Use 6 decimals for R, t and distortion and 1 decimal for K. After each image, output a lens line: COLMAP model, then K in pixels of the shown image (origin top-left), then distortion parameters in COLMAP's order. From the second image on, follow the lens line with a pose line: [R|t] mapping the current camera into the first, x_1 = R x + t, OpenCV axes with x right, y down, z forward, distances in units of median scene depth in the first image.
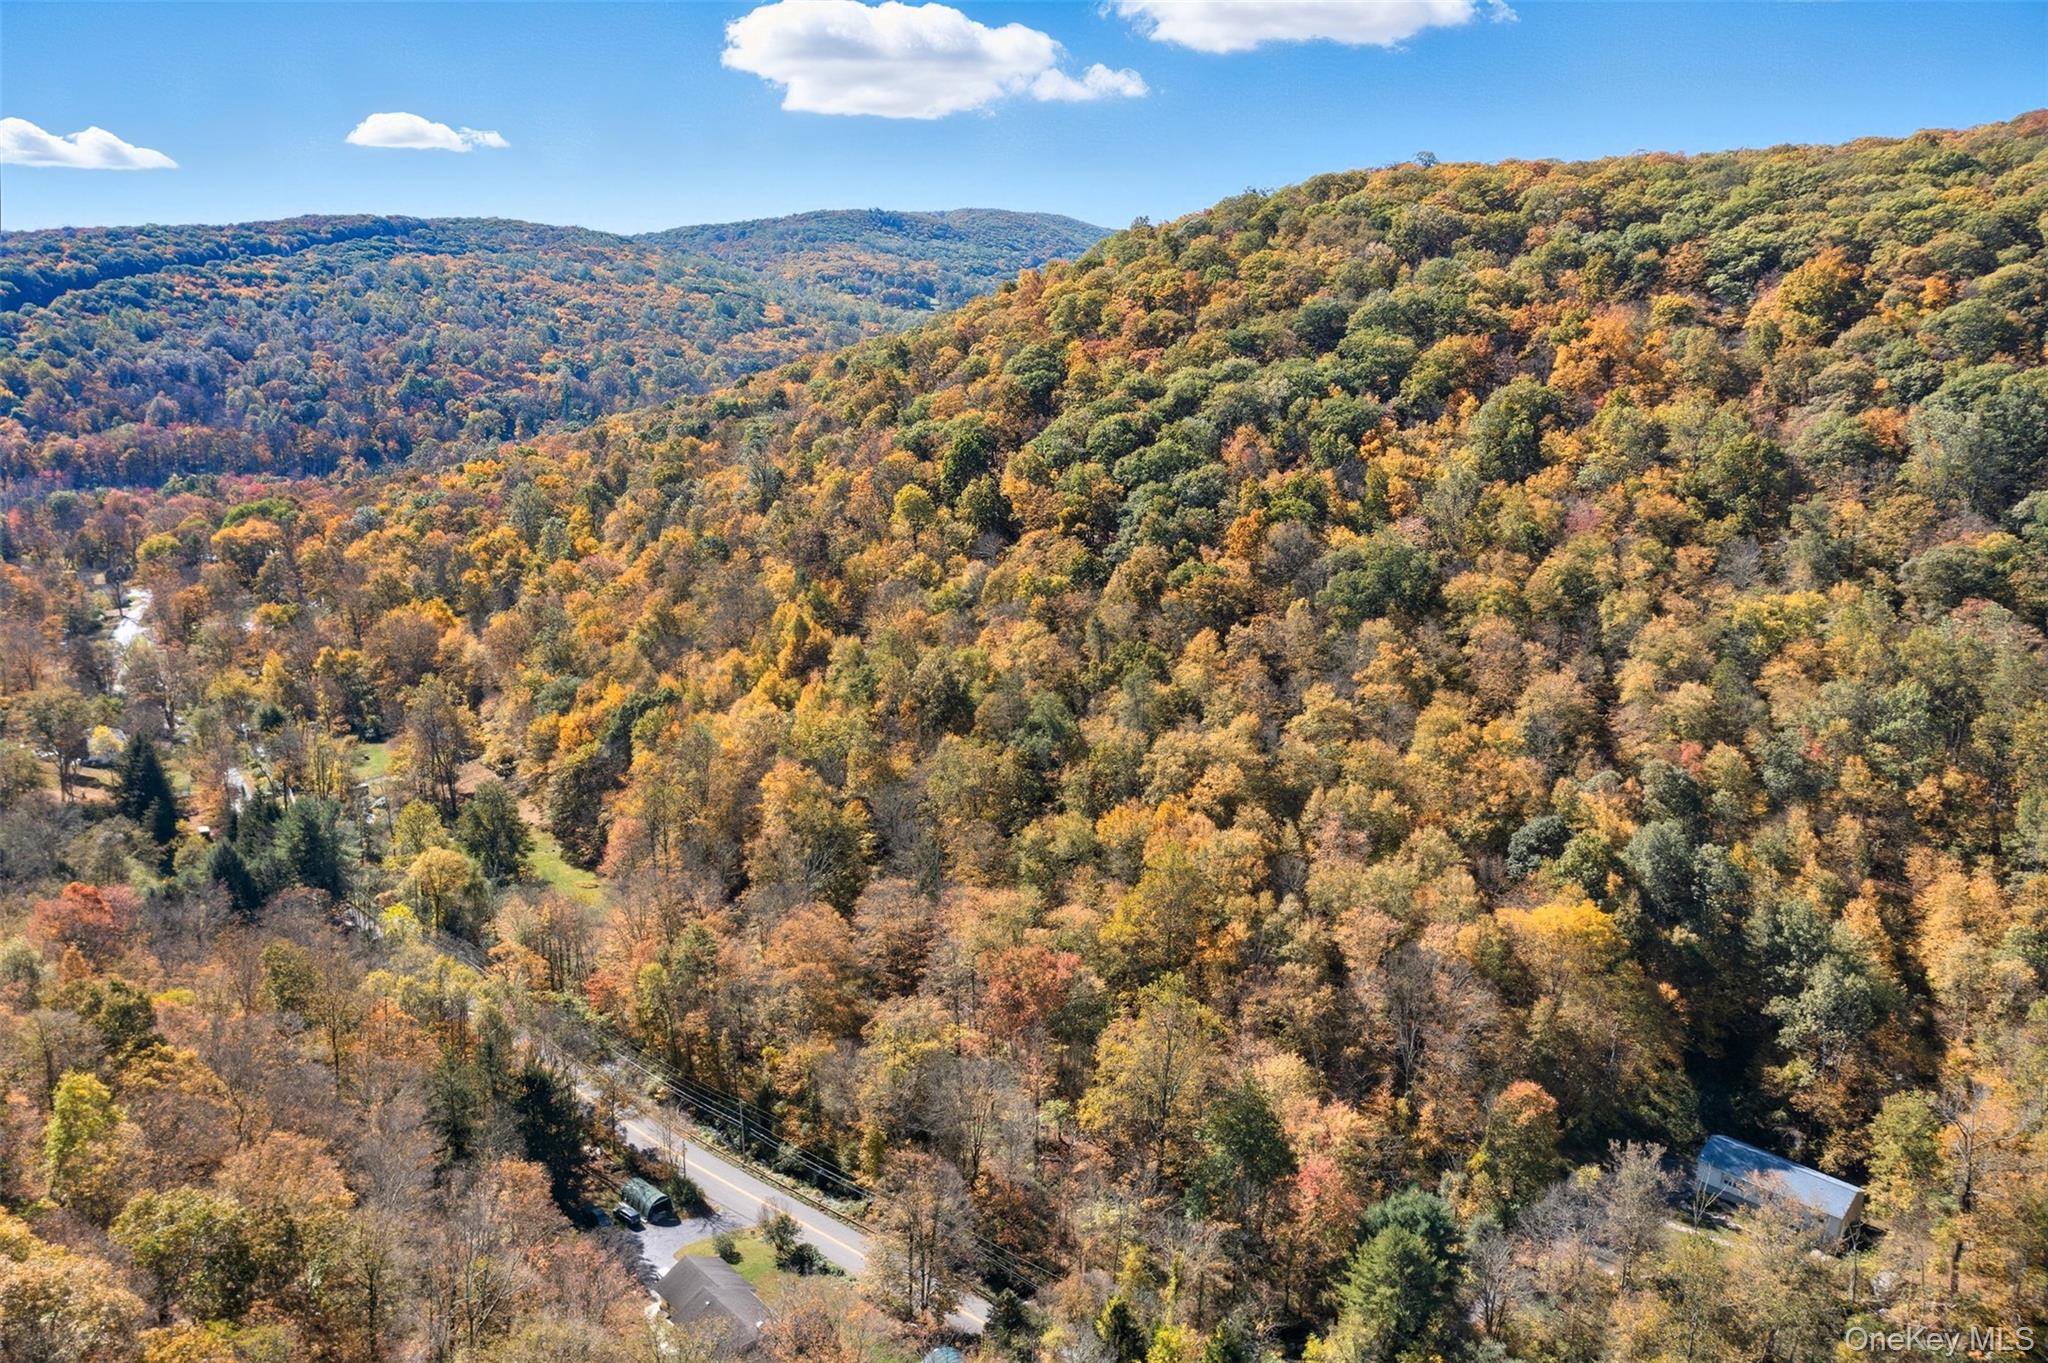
lens RADIAL K [[1652.3, 0, 1030.7], [0, 1652.3, 694.0], [0, 0, 1]] dist [0.000119, -0.000576]
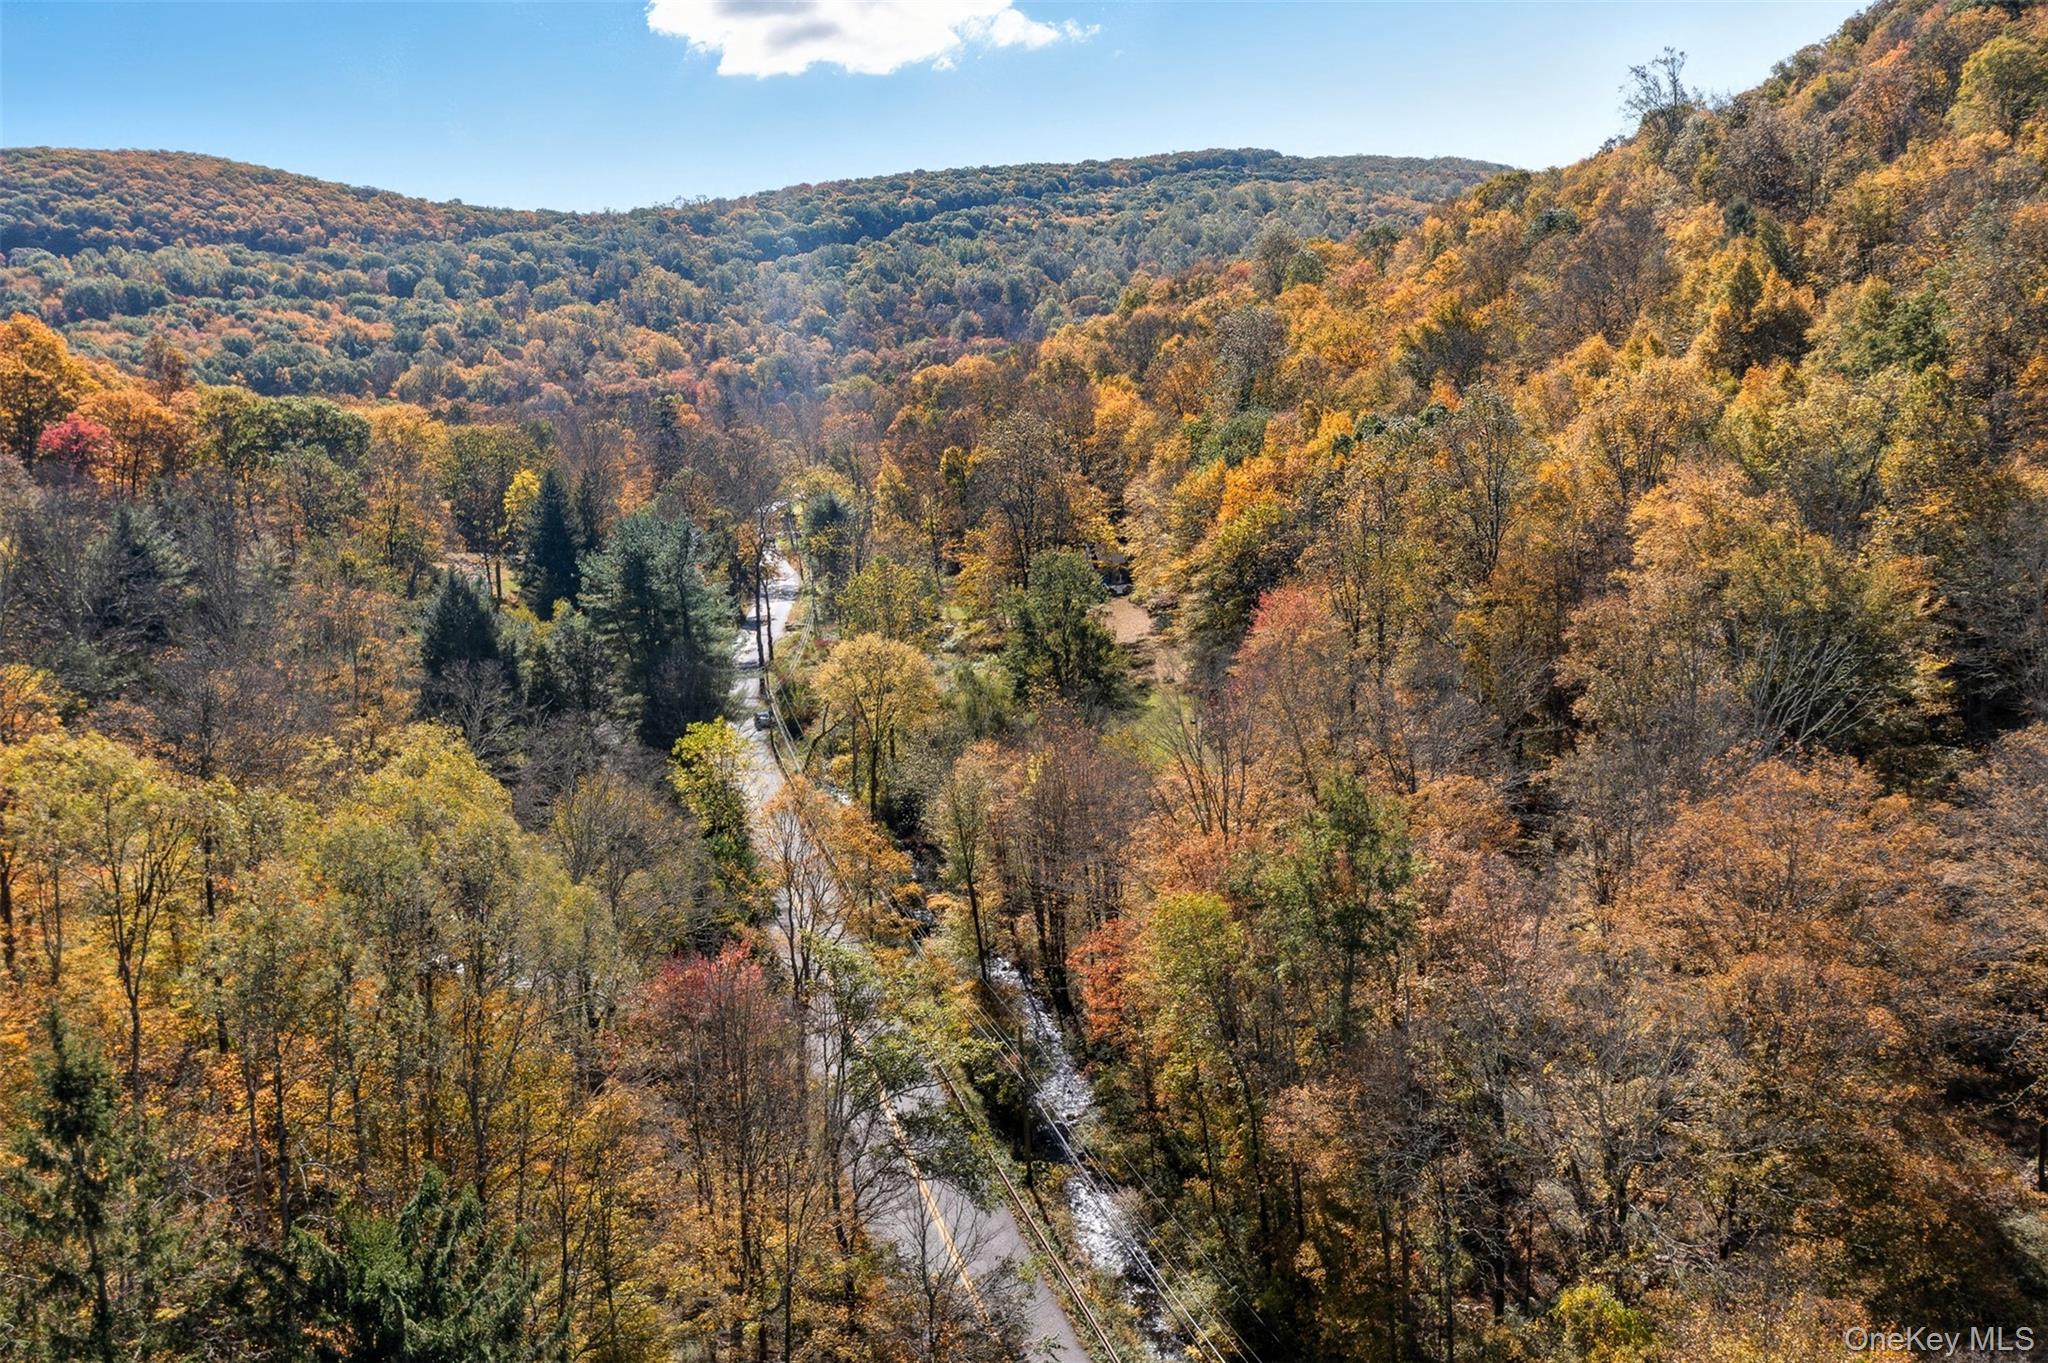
lens RADIAL K [[1813.7, 0, 1024.0], [0, 1813.7, 681.5], [0, 0, 1]] dist [-0.001320, -0.001409]
pose [[0.880887, 0.053280, -0.470318, -0.072786], [-0.065411, 0.997813, -0.009474, 0.087580], [0.468785, 0.039109, 0.882446, 0.469911]]
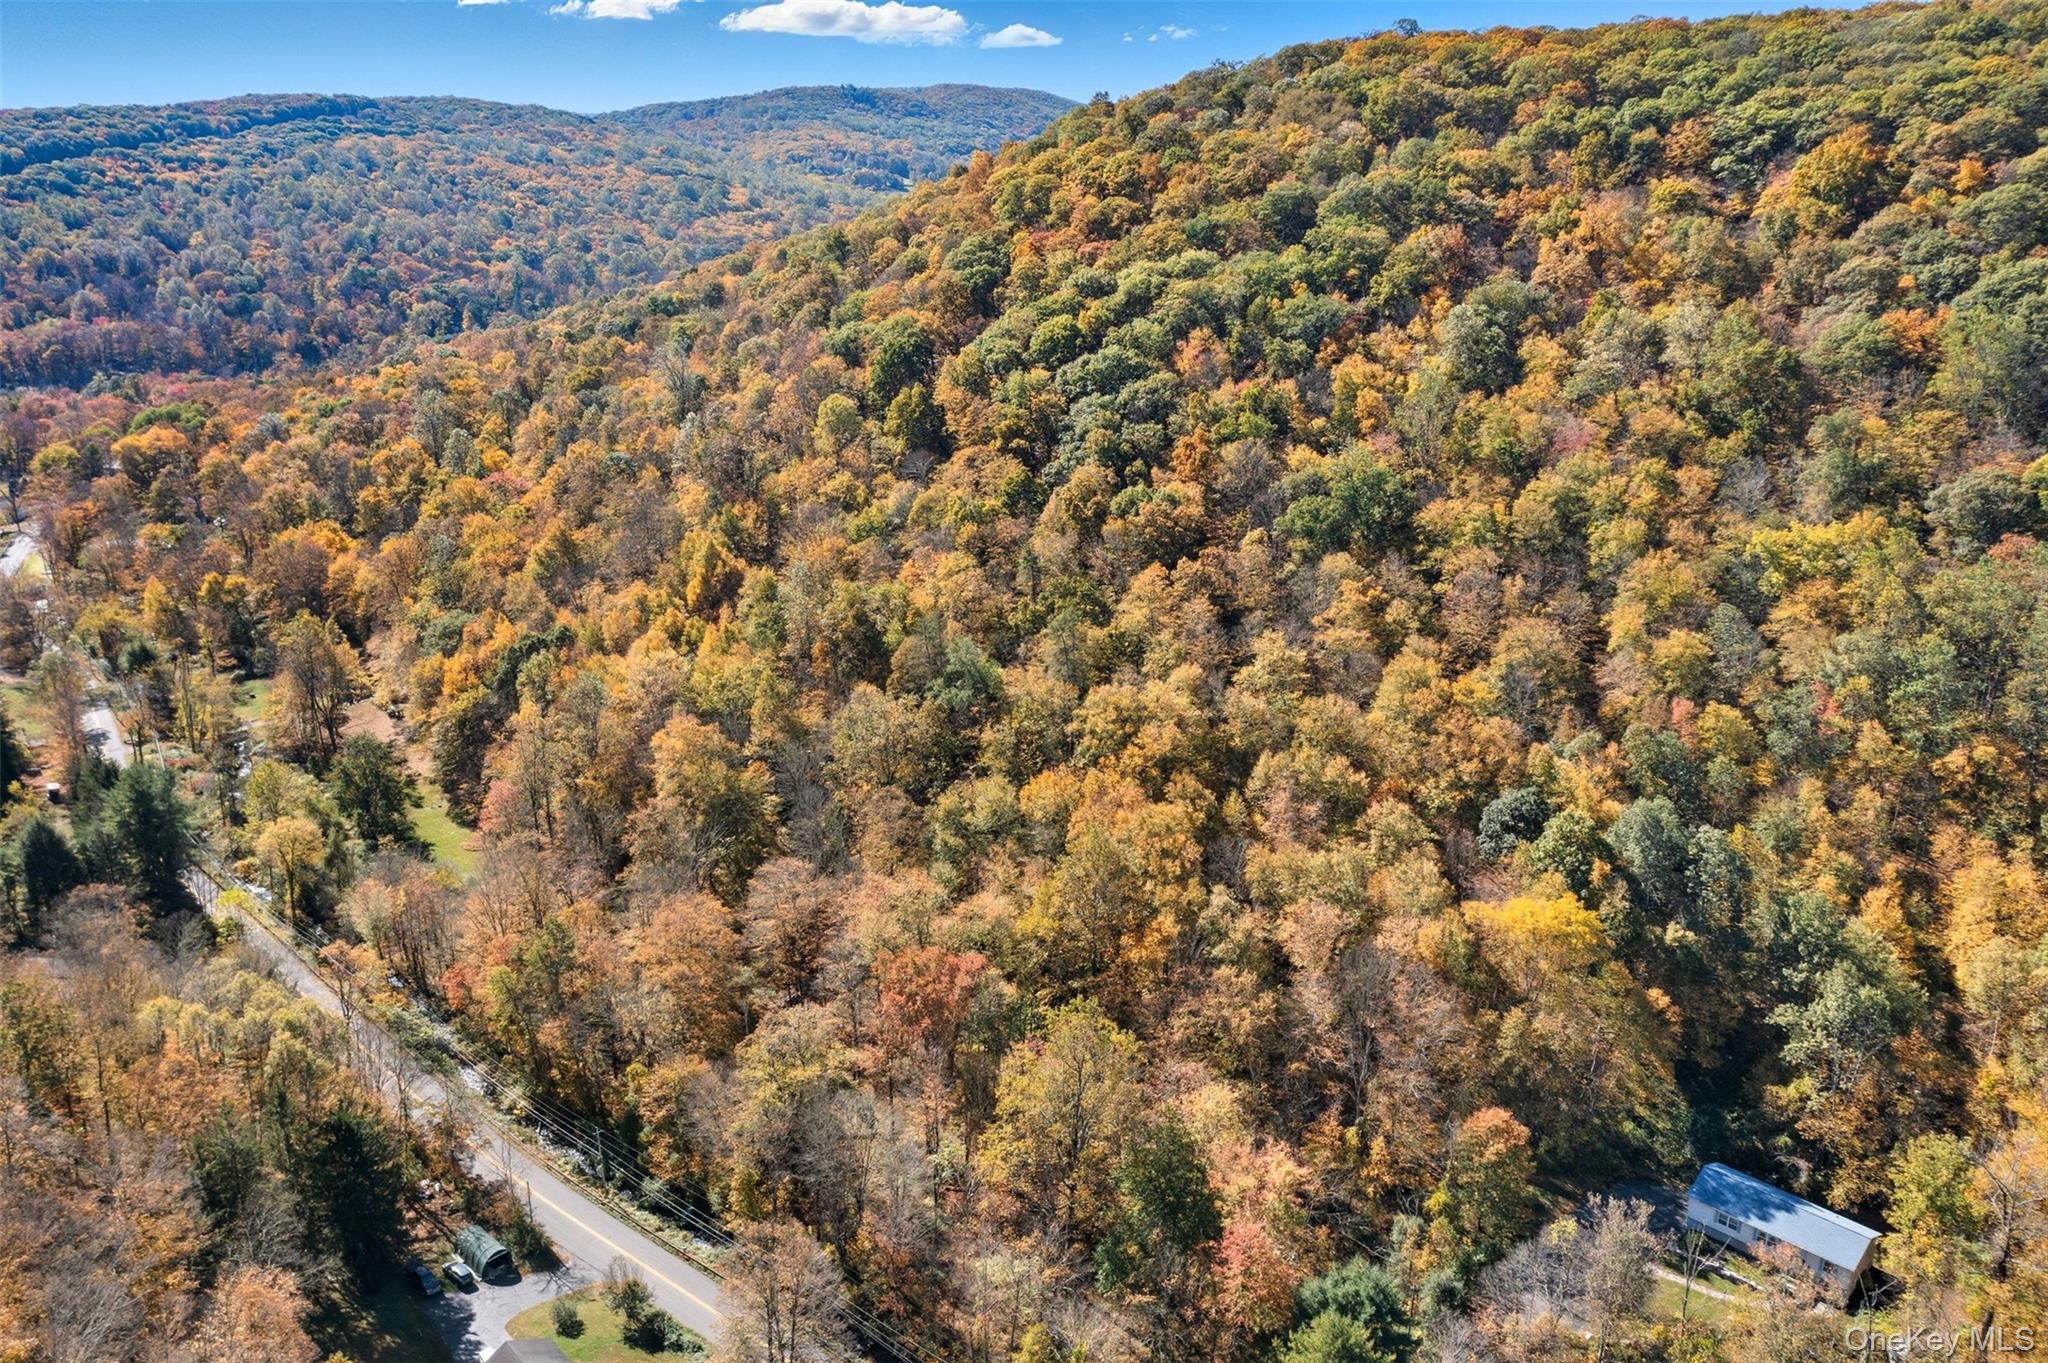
lens RADIAL K [[1652.3, 0, 1030.7], [0, 1652.3, 694.0], [0, 0, 1]] dist [0.000119, -0.000576]
pose [[0.999948, -0.006863, 0.007511, 0.029719], [0.006337, 0.997669, 0.067950, -0.025696], [-0.007960, -0.067899, 0.997660, 0.087062]]
